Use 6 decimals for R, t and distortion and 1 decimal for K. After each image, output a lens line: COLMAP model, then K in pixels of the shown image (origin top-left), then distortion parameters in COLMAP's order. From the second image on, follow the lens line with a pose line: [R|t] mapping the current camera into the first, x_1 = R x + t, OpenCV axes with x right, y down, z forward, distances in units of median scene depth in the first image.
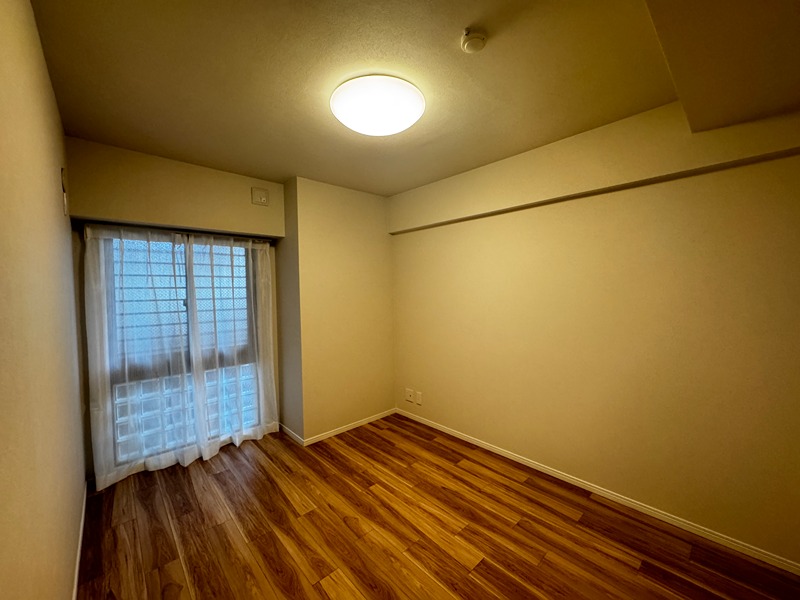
lens RADIAL K [[320.5, 0, 399.7], [0, 320.5, 304.0], [0, 0, 1]] dist [-0.002733, 0.000628]
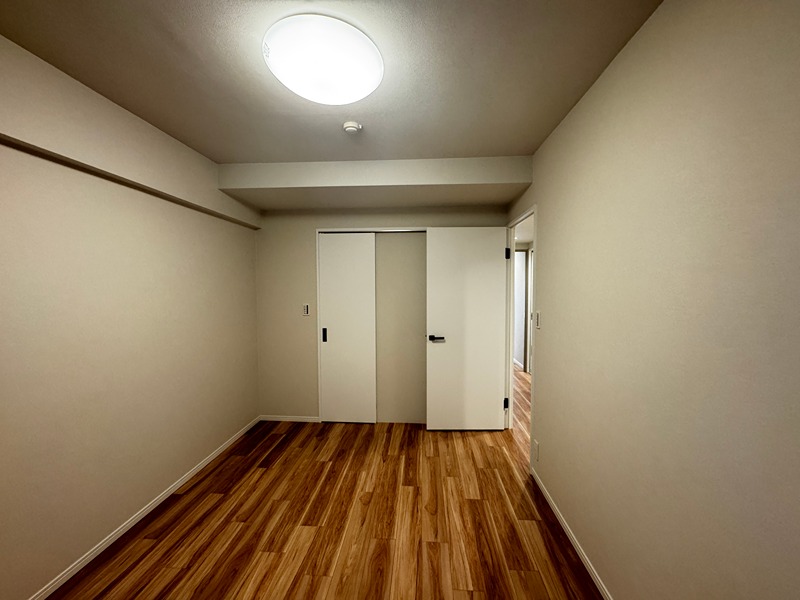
lens RADIAL K [[320.5, 0, 400.9], [0, 320.5, 300.4], [0, 0, 1]] dist [-0.002733, 0.000628]
pose [[-0.685202, -0.015210, 0.728194, -0.761829], [0.049619, 0.996484, 0.067503, -0.061832], [-0.726661, 0.082386, -0.682038, 1.378836]]
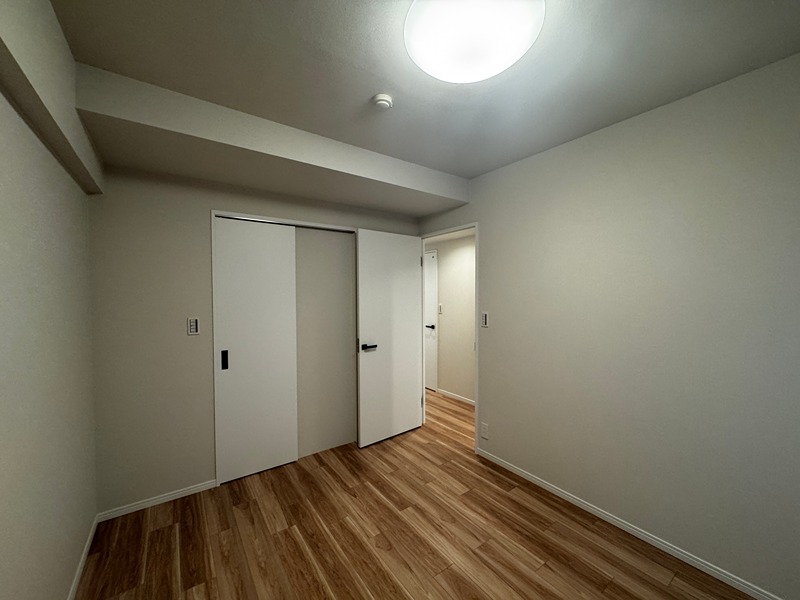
lens RADIAL K [[320.5, 0, 402.7], [0, 320.5, 299.1], [0, 0, 1]] dist [-0.002733, 0.000628]
pose [[-0.992984, 0.013775, 0.117445, 0.011643], [0.022100, 0.997311, 0.069876, -0.084810], [-0.116166, 0.071981, -0.990618, 1.659520]]
